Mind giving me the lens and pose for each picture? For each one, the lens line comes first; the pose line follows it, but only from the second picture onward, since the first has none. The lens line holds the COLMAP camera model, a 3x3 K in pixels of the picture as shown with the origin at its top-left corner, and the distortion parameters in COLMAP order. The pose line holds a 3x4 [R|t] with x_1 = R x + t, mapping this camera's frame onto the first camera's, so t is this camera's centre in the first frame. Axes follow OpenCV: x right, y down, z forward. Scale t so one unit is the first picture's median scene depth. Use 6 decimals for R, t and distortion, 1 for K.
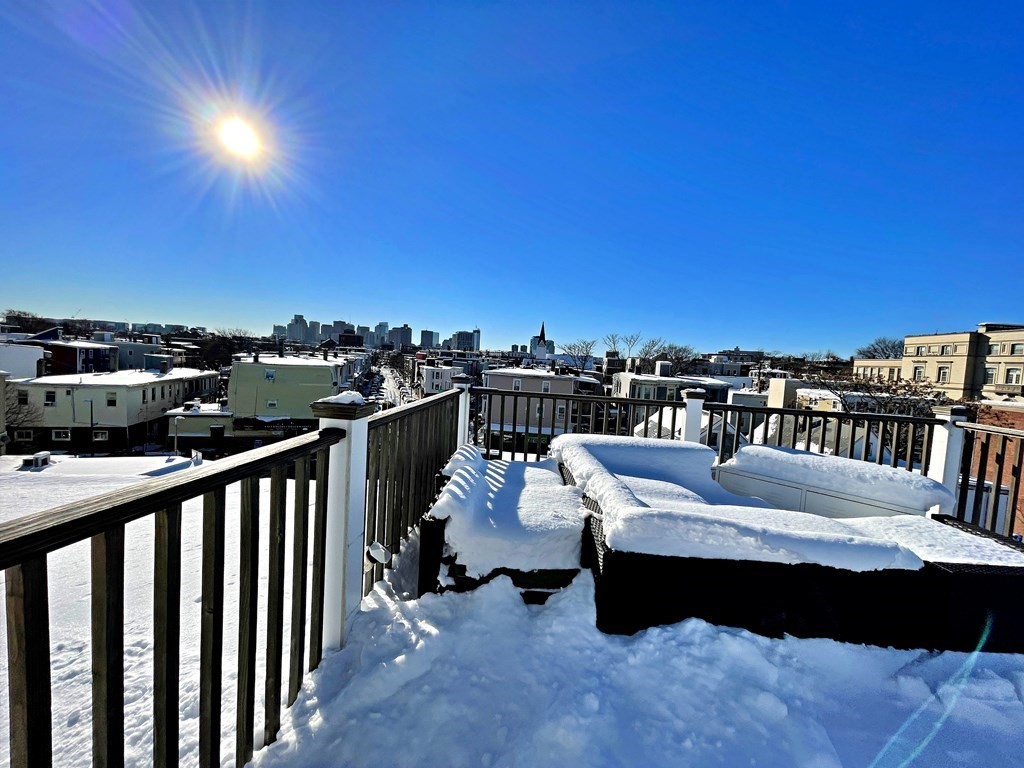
lens RADIAL K [[418.3, 0, 511.4], [0, 418.3, 382.6], [0, 0, 1]] dist [-0.005314, 0.000429]
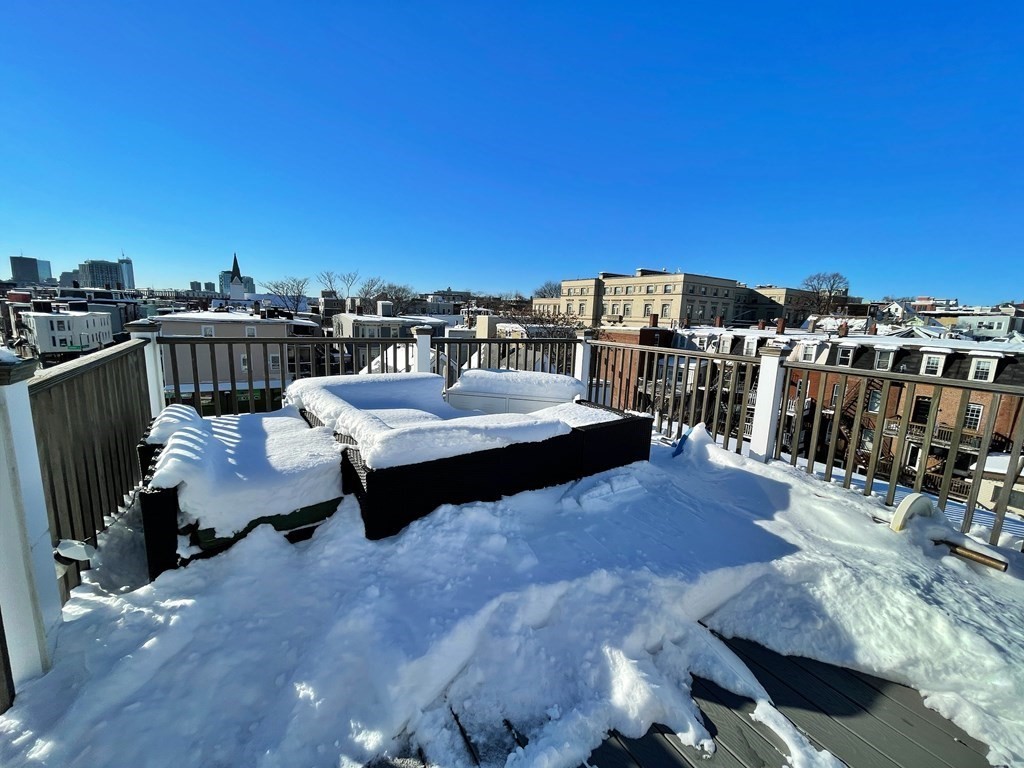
lens RADIAL K [[418.3, 0, 521.0], [0, 418.3, 381.4], [0, 0, 1]] dist [-0.005314, 0.000429]
pose [[0.790022, -0.122935, 0.600627, -0.072130], [0.038981, 0.987780, 0.150903, 0.005949], [-0.611838, -0.095804, 0.785160, -0.085989]]
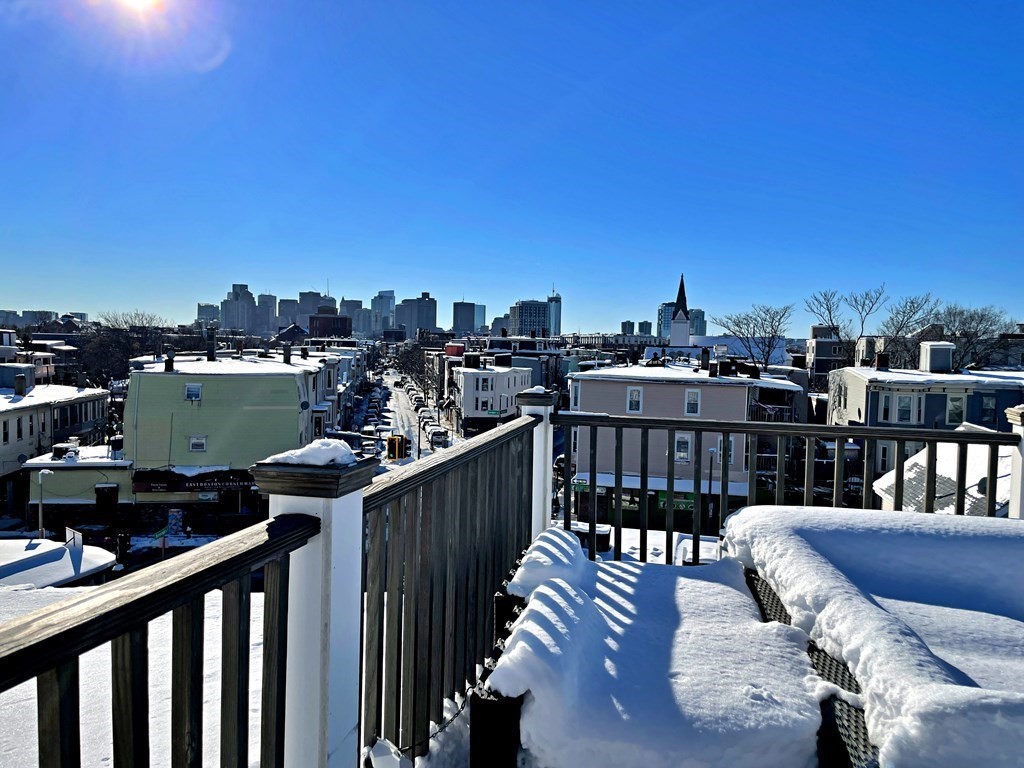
lens RADIAL K [[782.8, 0, 502.5], [0, 782.8, 378.5], [0, 0, 1]] dist [0.067505, -0.075258]
pose [[0.988034, -0.030252, -0.151241, -0.024874], [0.027111, 0.999373, -0.022788, -0.017880], [0.151836, 0.018415, 0.988234, 0.074507]]
